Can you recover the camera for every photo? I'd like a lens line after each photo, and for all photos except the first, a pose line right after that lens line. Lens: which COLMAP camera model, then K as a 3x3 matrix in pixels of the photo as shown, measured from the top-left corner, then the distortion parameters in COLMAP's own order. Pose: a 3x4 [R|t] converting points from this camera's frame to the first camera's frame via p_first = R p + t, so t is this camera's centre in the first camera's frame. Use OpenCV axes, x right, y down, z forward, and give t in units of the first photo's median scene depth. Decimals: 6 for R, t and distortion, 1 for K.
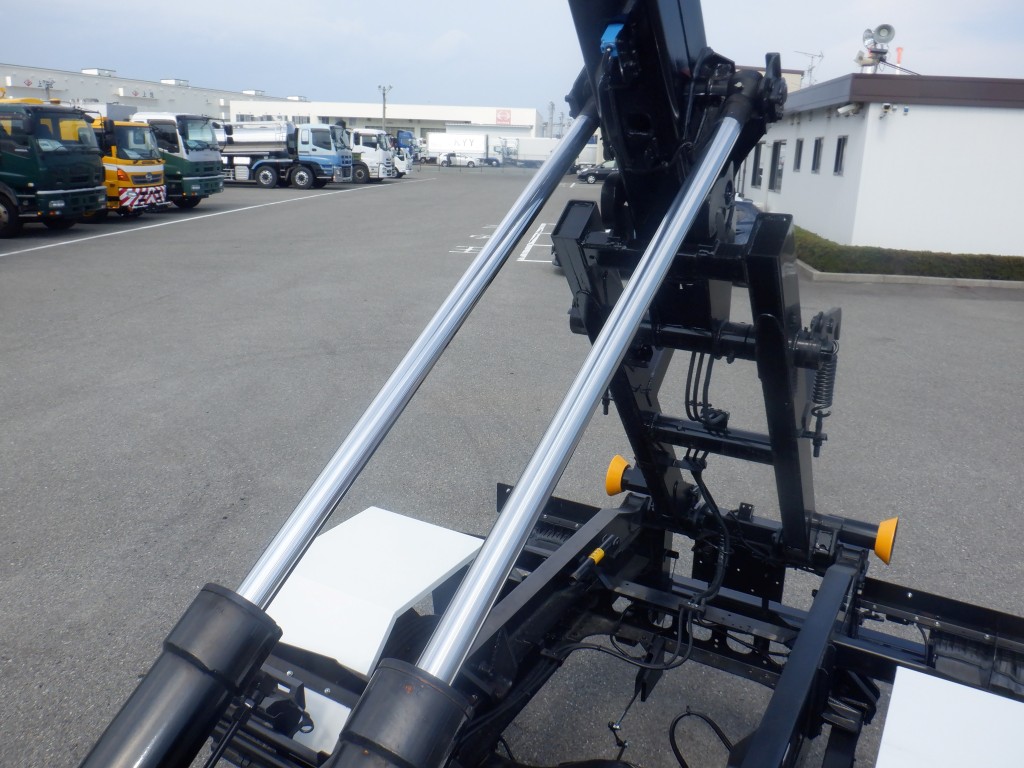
lens RADIAL K [[822.7, 0, 511.5], [0, 822.7, 384.7], [0, 0, 1]] dist [-0.010326, -0.036173]
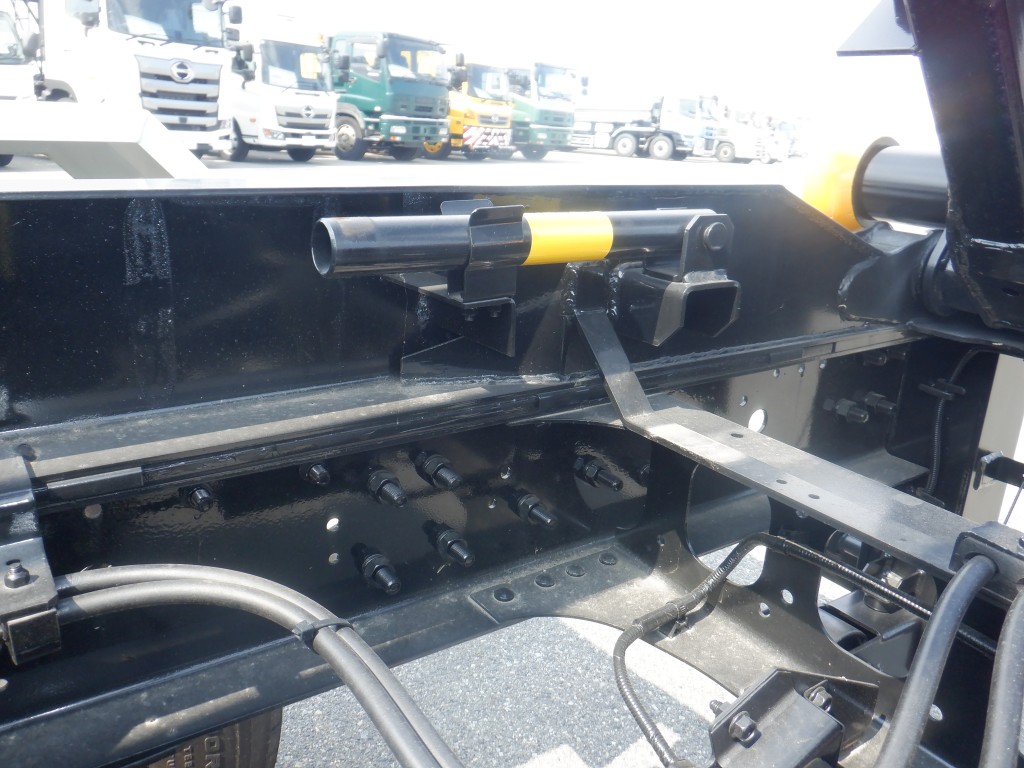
lens RADIAL K [[822.7, 0, 511.4], [0, 822.7, 382.1], [0, 0, 1]] dist [-0.010326, -0.036173]
pose [[0.901873, 0.153234, -0.403911, 0.025069], [-0.156541, 0.987354, 0.025045, 0.033291], [0.402640, 0.040642, 0.914456, 0.109453]]
